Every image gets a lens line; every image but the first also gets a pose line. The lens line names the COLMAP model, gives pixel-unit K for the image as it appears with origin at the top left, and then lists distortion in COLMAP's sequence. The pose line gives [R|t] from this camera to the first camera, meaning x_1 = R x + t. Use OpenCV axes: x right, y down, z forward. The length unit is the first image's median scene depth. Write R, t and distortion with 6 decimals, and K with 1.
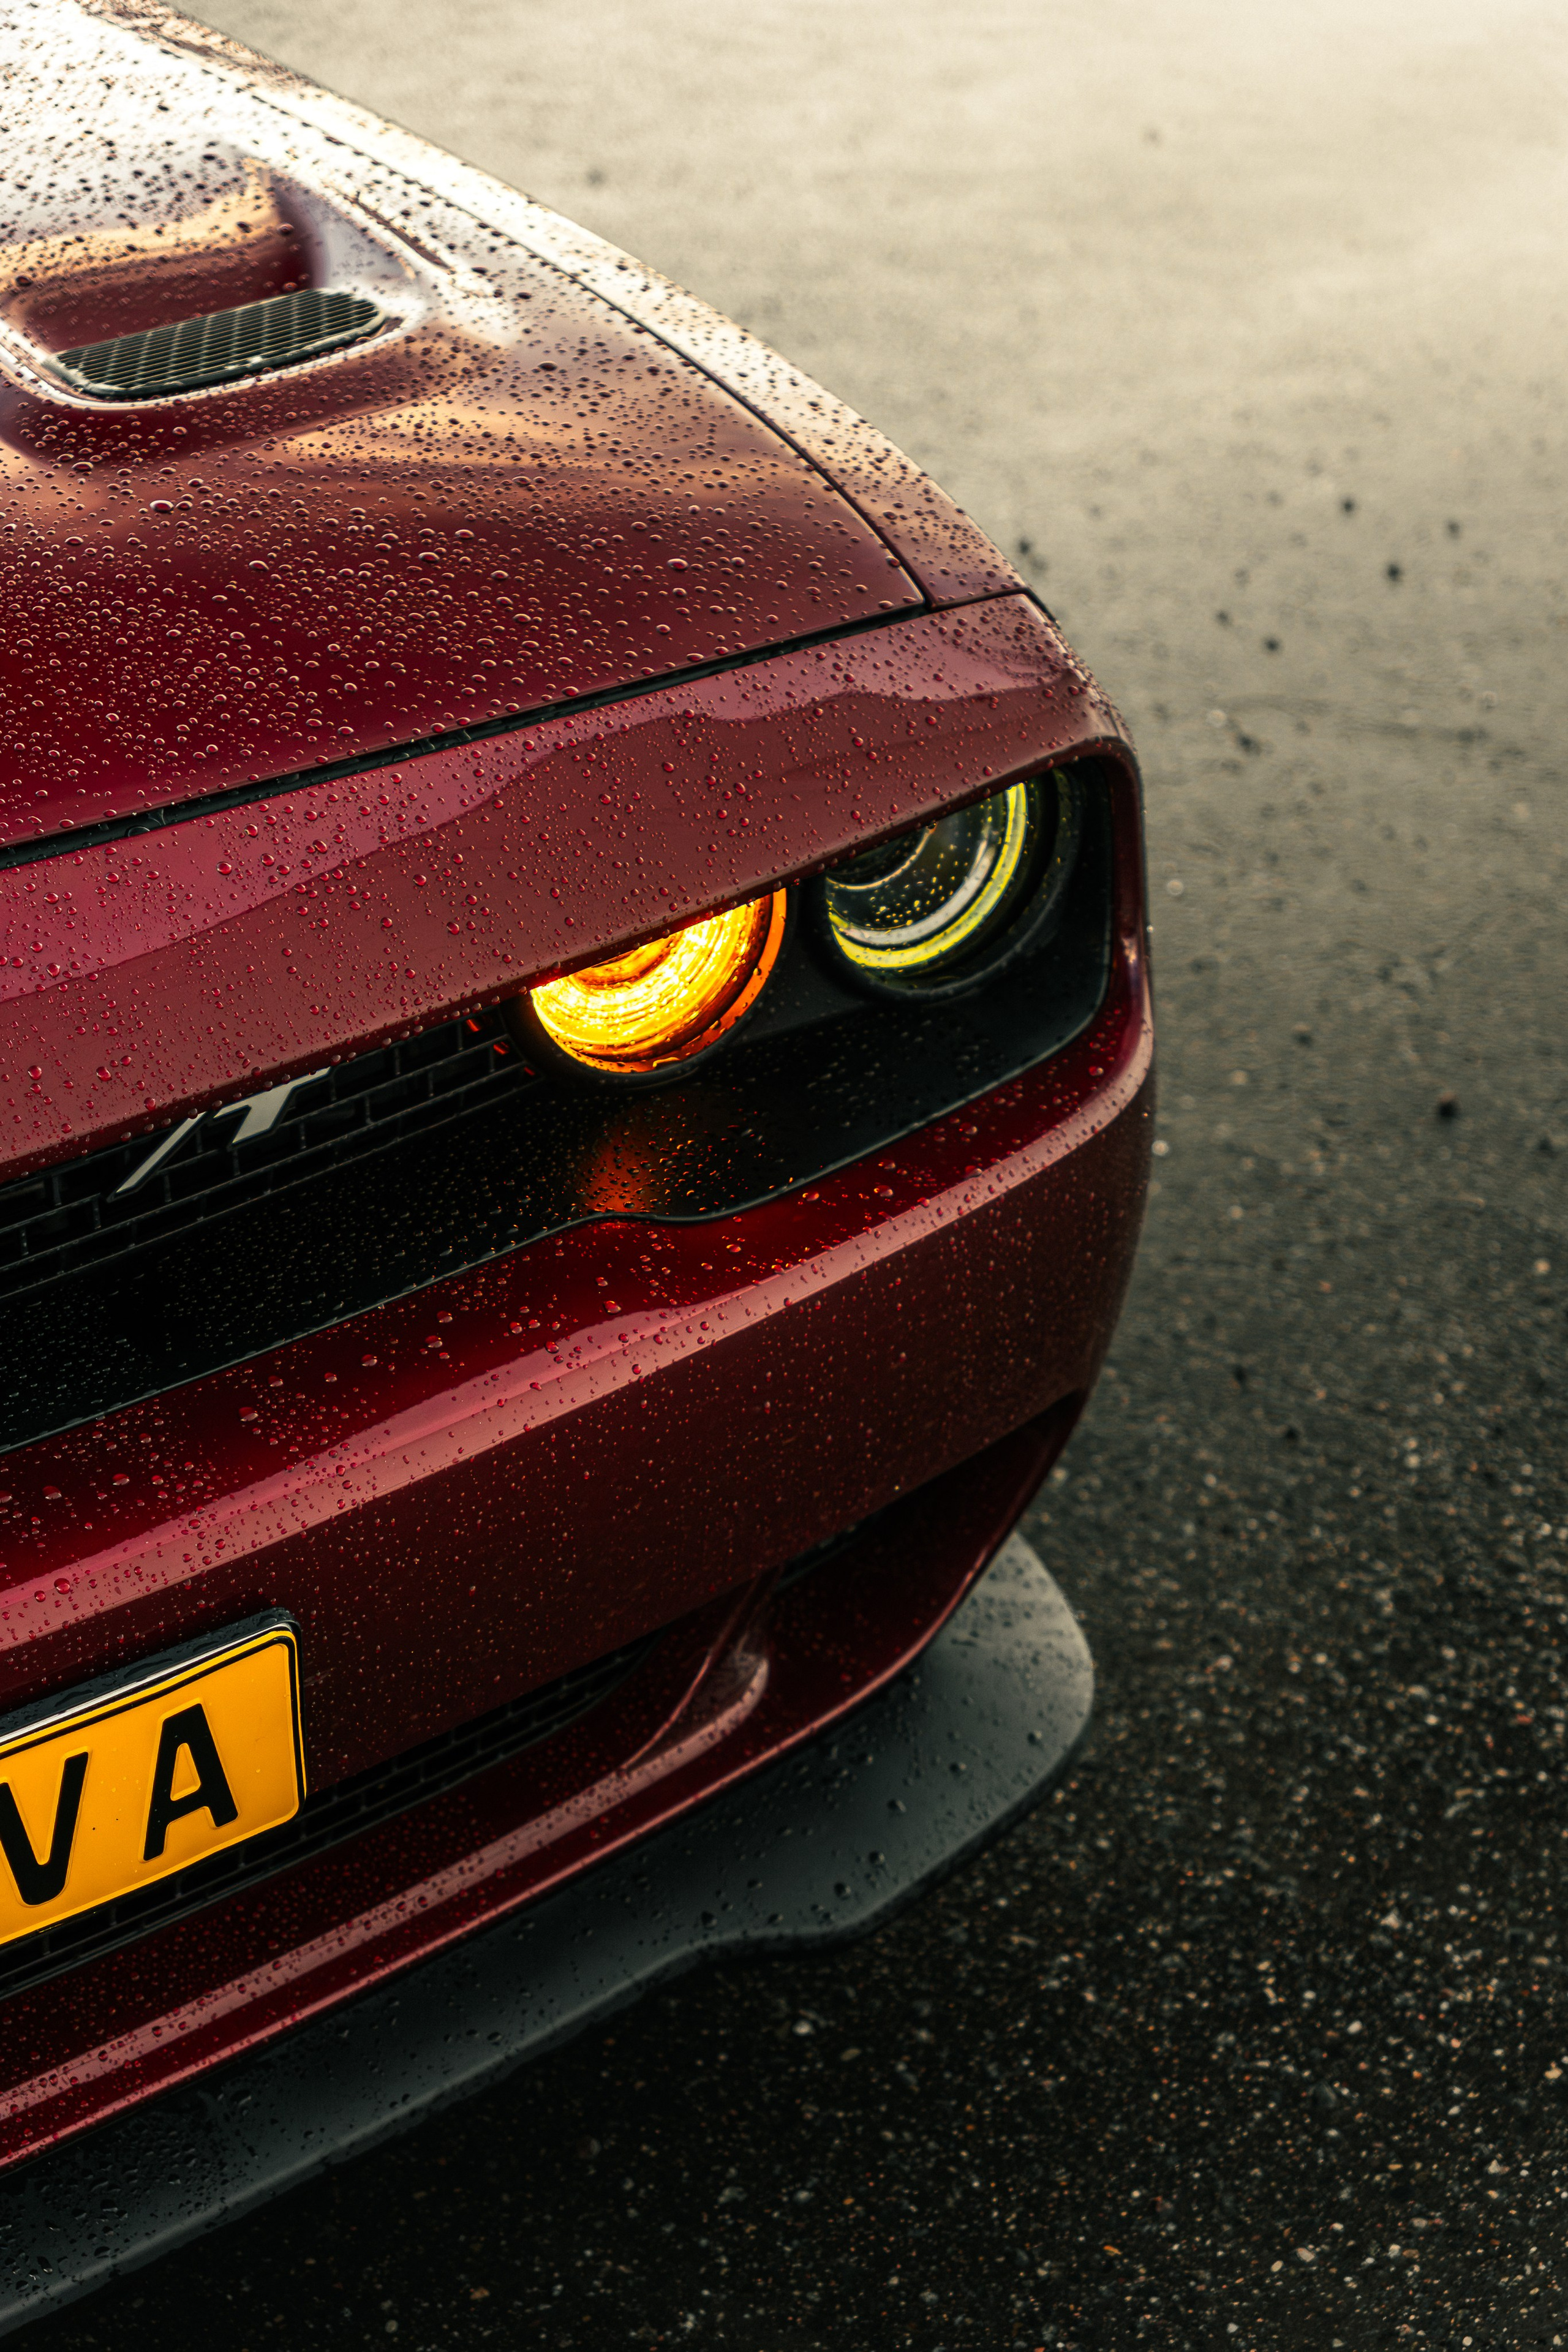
lens RADIAL K [[4128.0, 0, 800.7], [0, 4128.0, 1160.7], [0, 0, 1]] dist [0.037152, 0.000000]
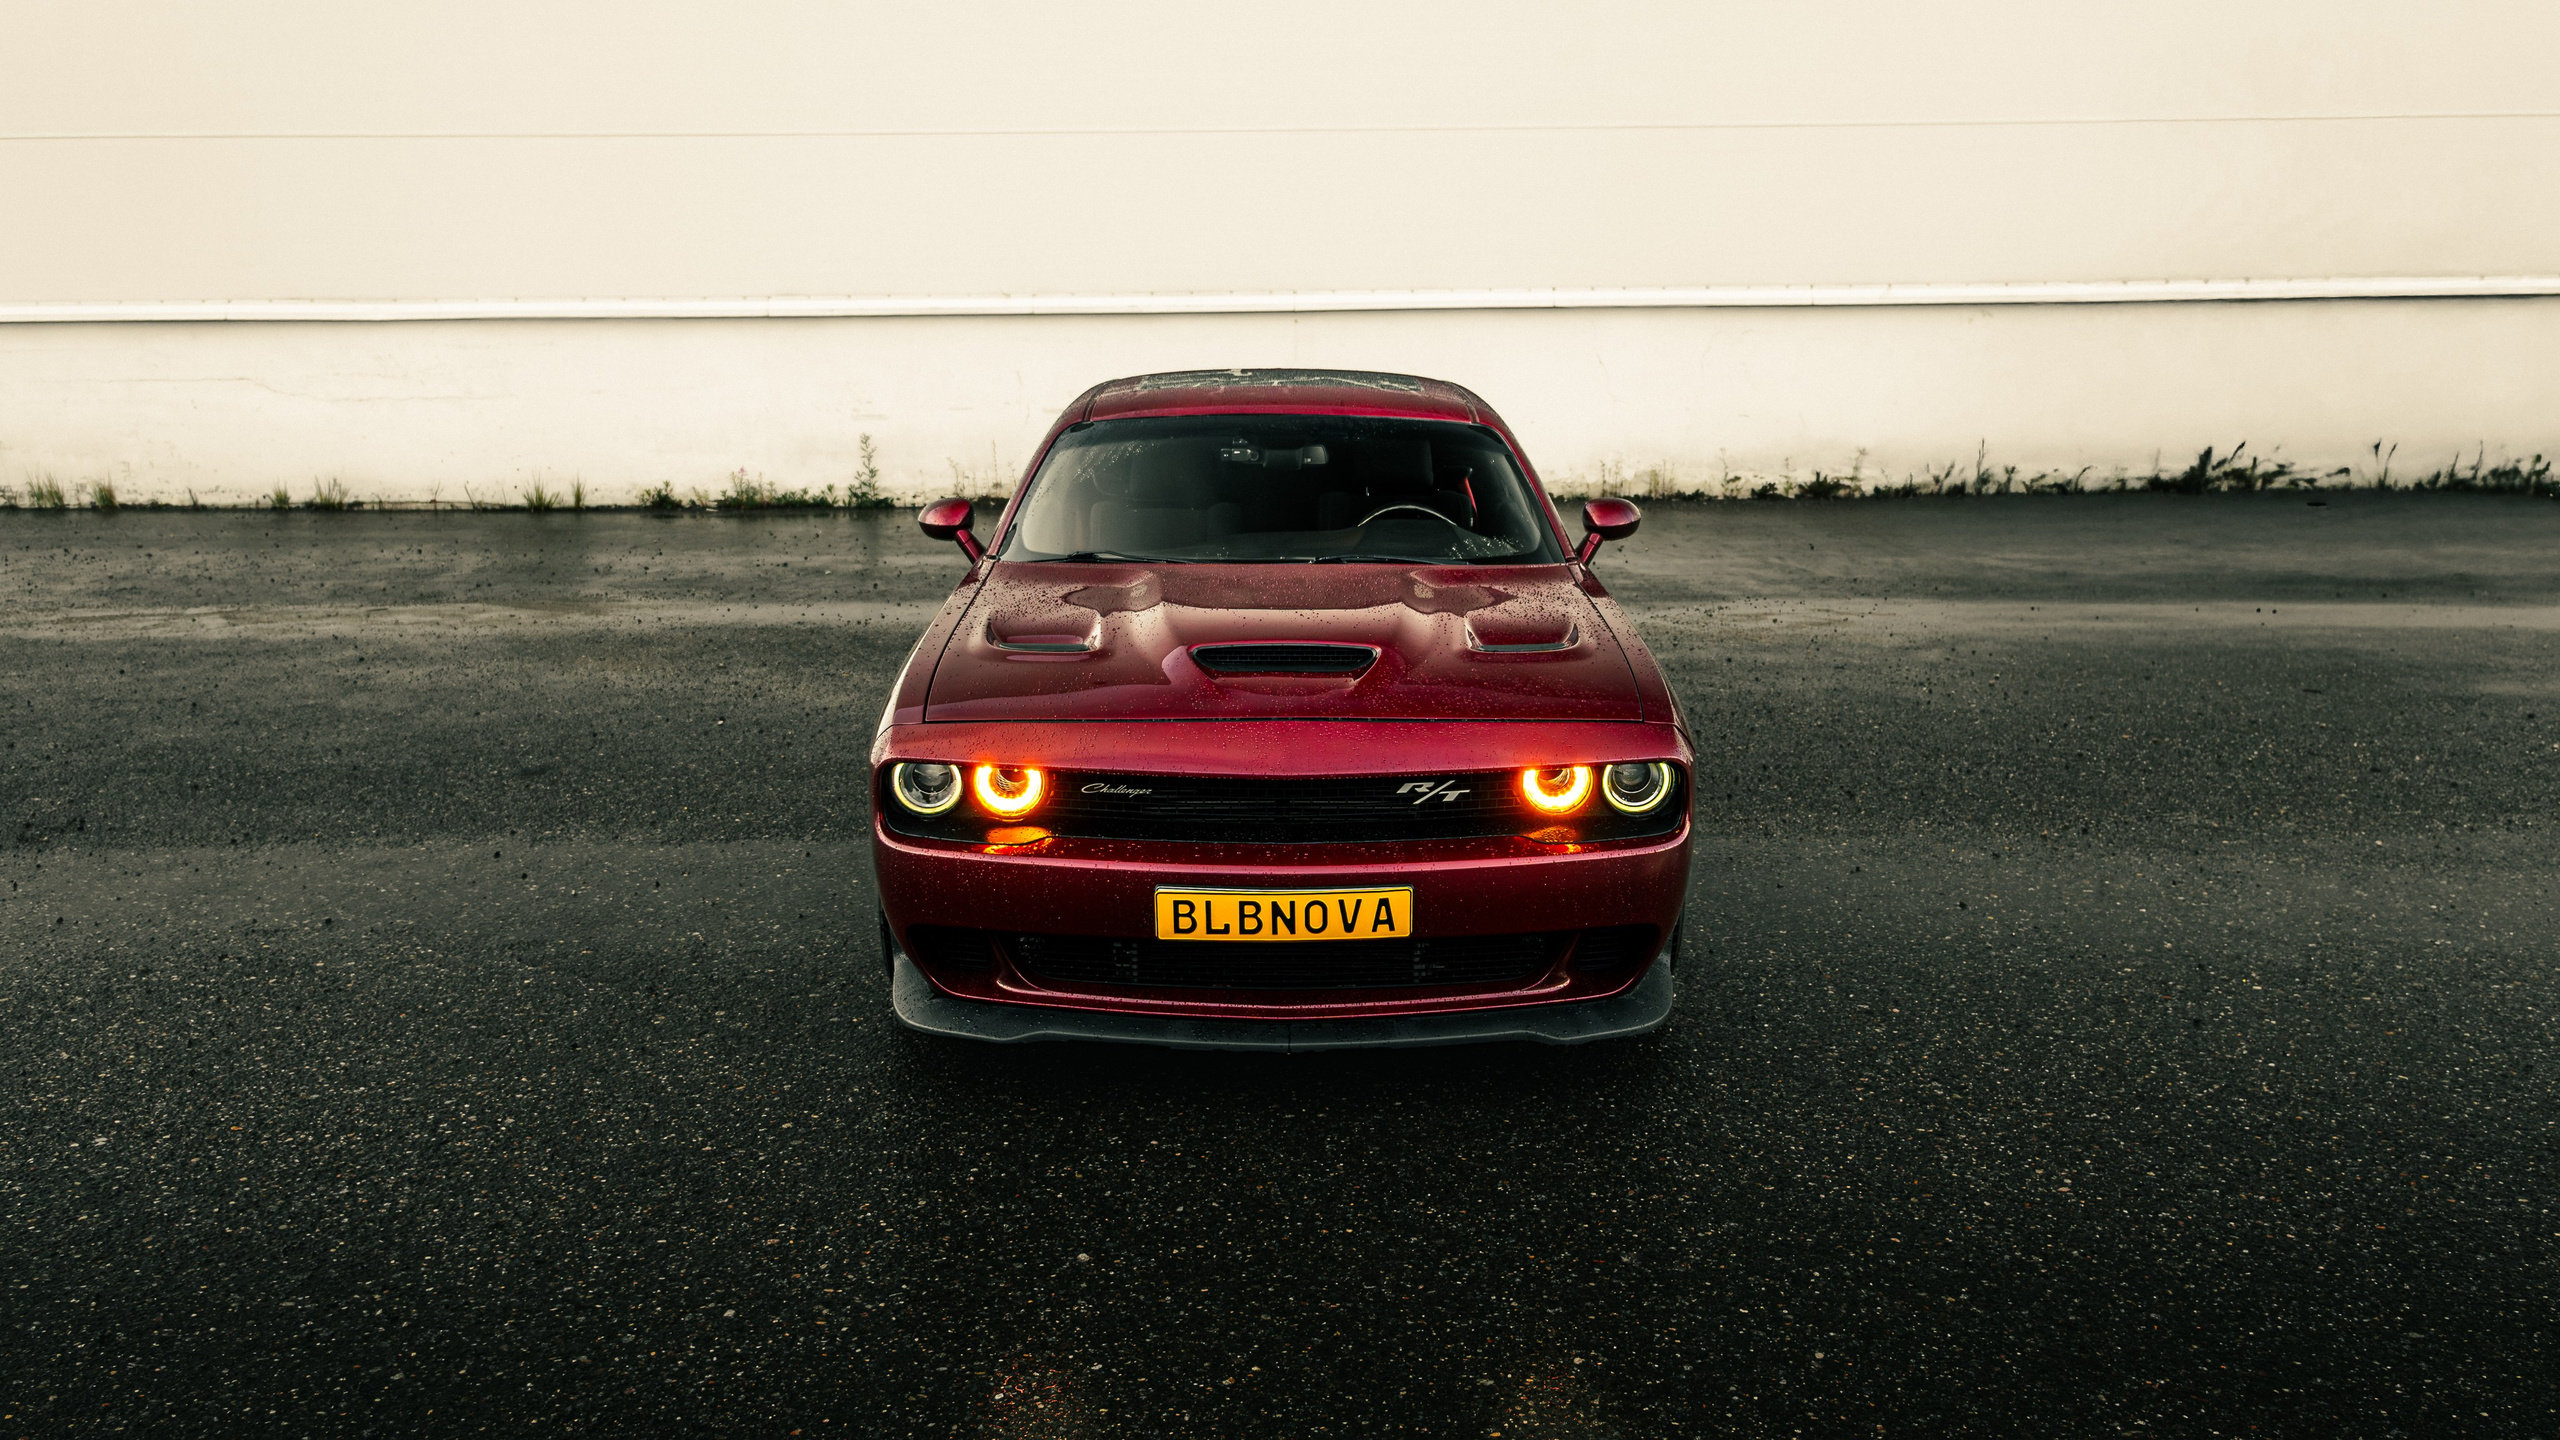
lens RADIAL K [[2013.5, 0, 1295.0], [0, 2013.5, 739.3], [0, 0, 1]] dist [0.007532, -0.001939]
pose [[0.861150, 0.153746, -0.484544, 0.713089], [-0.259019, 0.952863, -0.157993, 0.294221], [0.437413, 0.261562, 0.860381, -0.896600]]
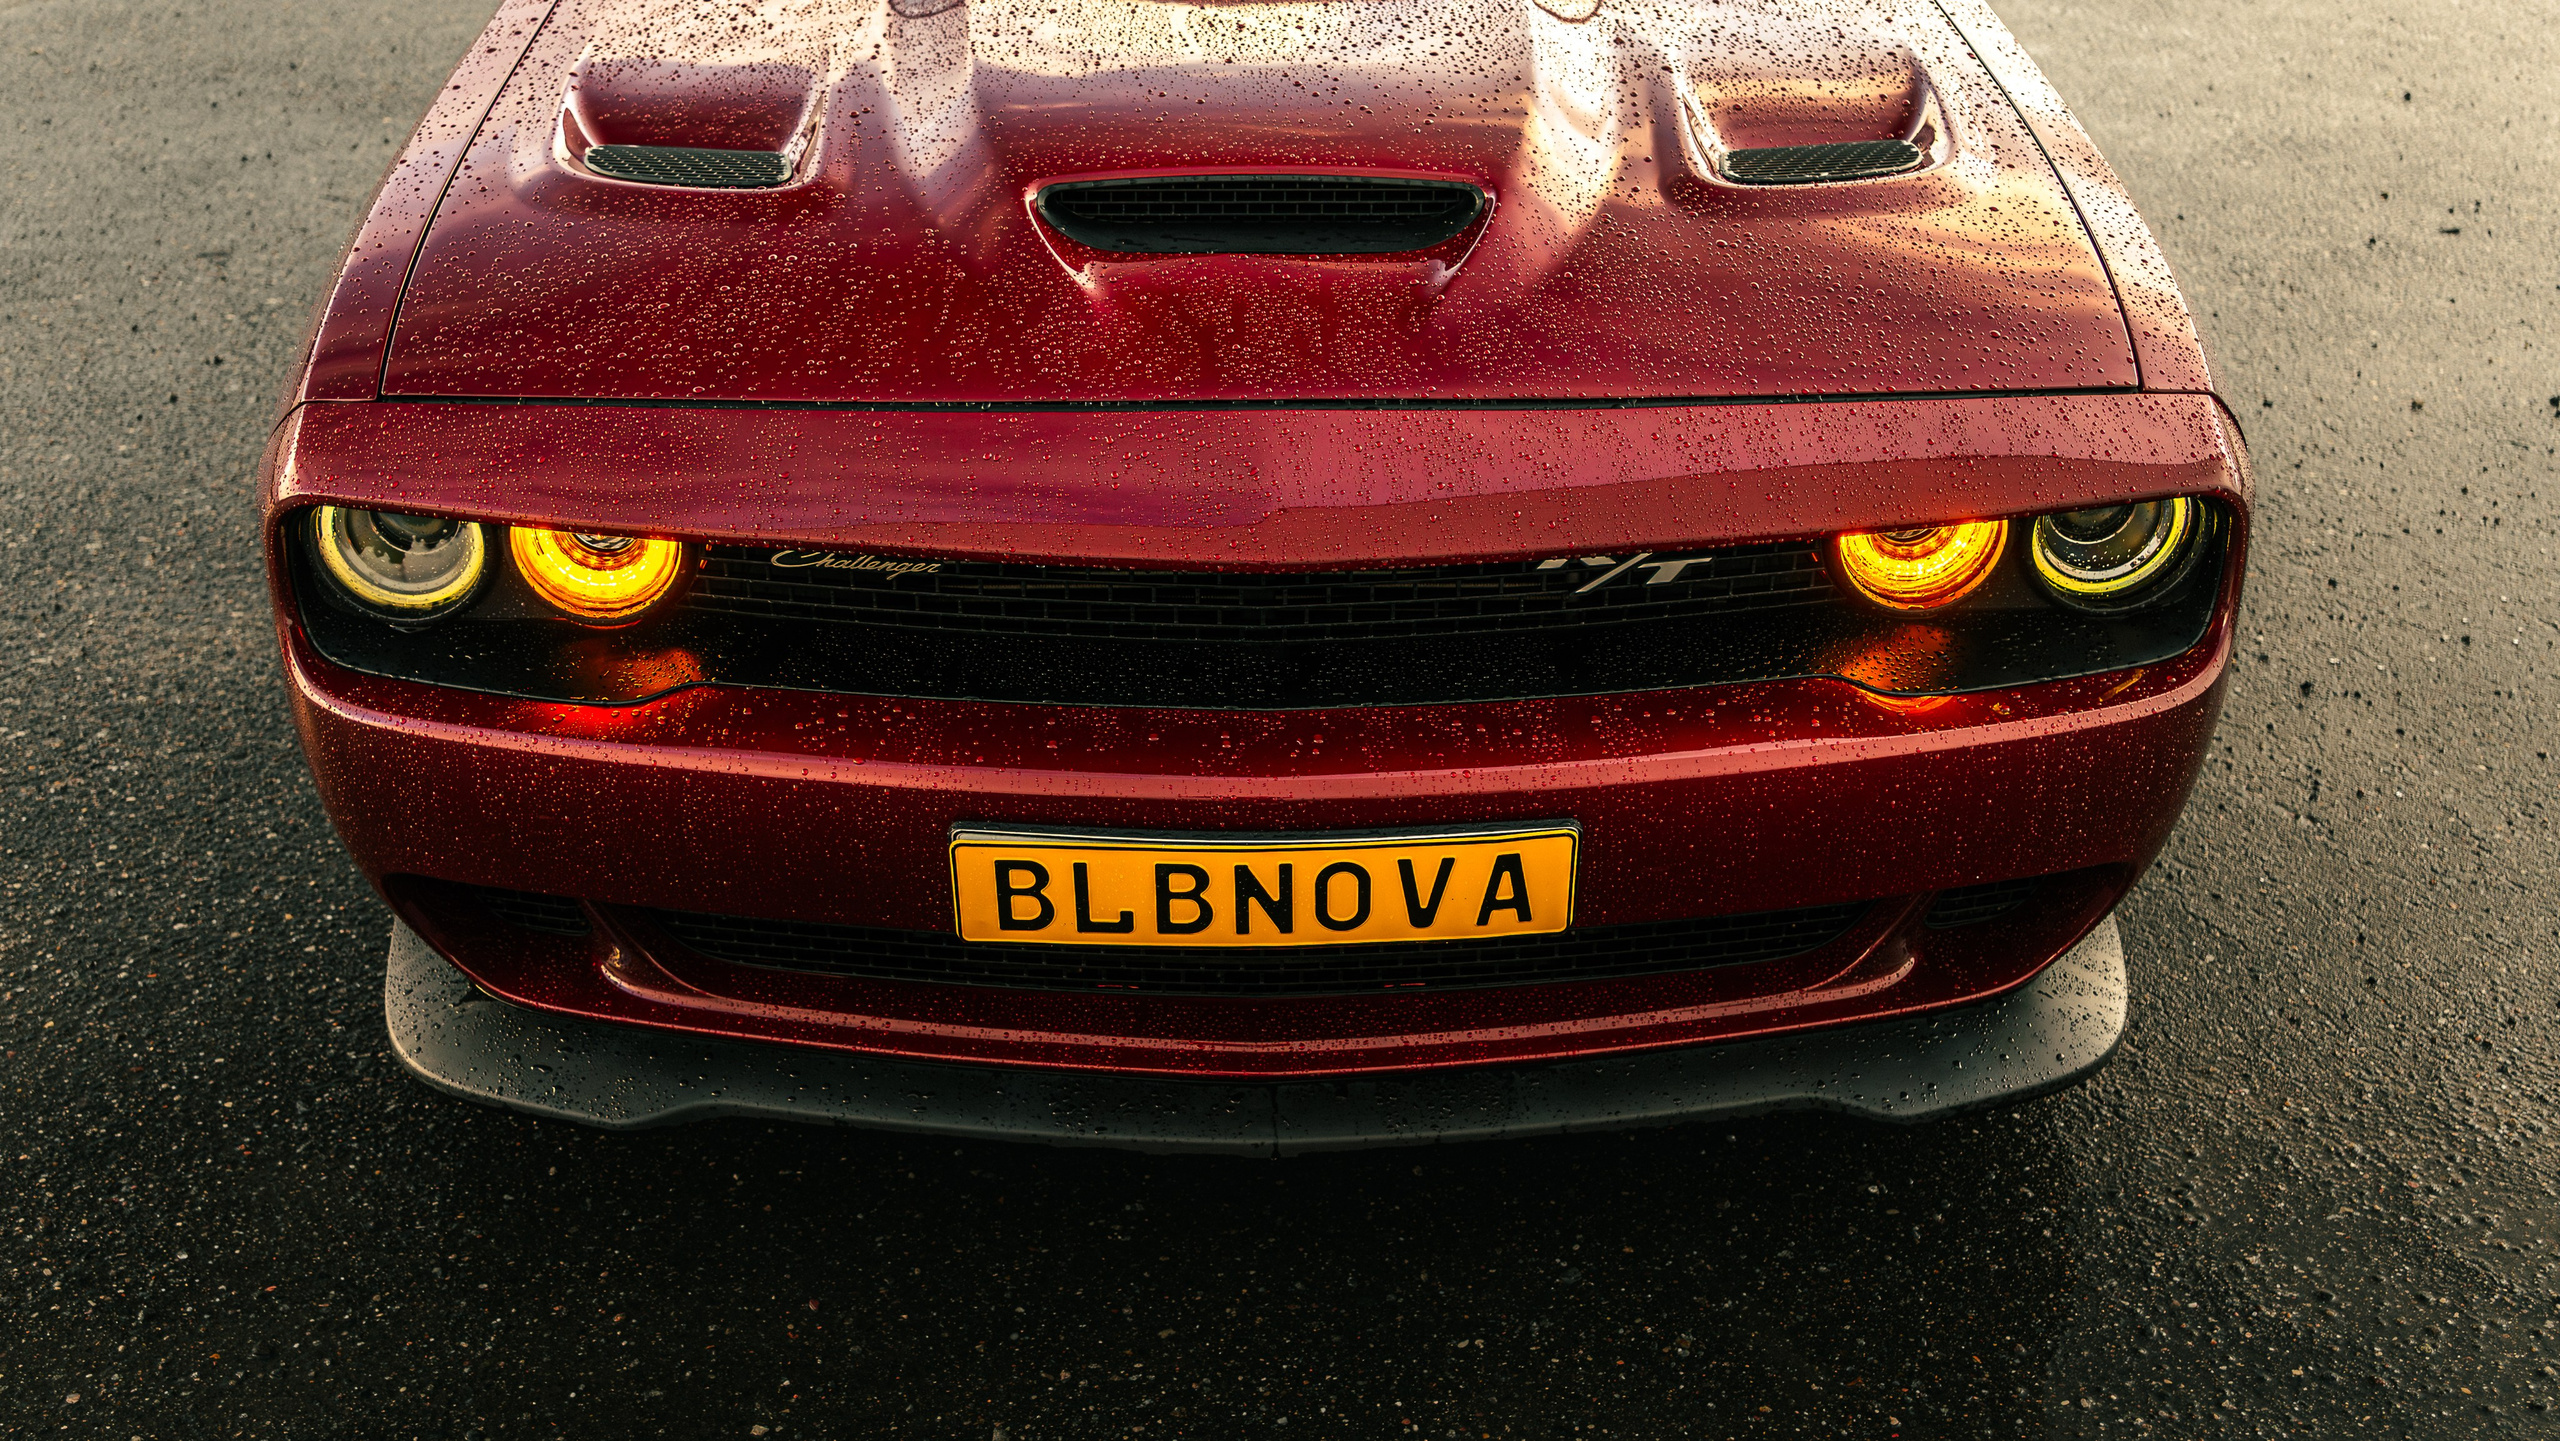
lens RADIAL K [[2800.6, 0, 1244.3], [0, 2800.6, 721.7], [0, 0, 1]] dist [-0.026990, 0.000000]
pose [[0.862438, 0.269985, -0.428146, 0.241799], [-0.256750, 0.962312, 0.089639, -0.010018], [0.436211, 0.032618, 0.899253, -0.194997]]
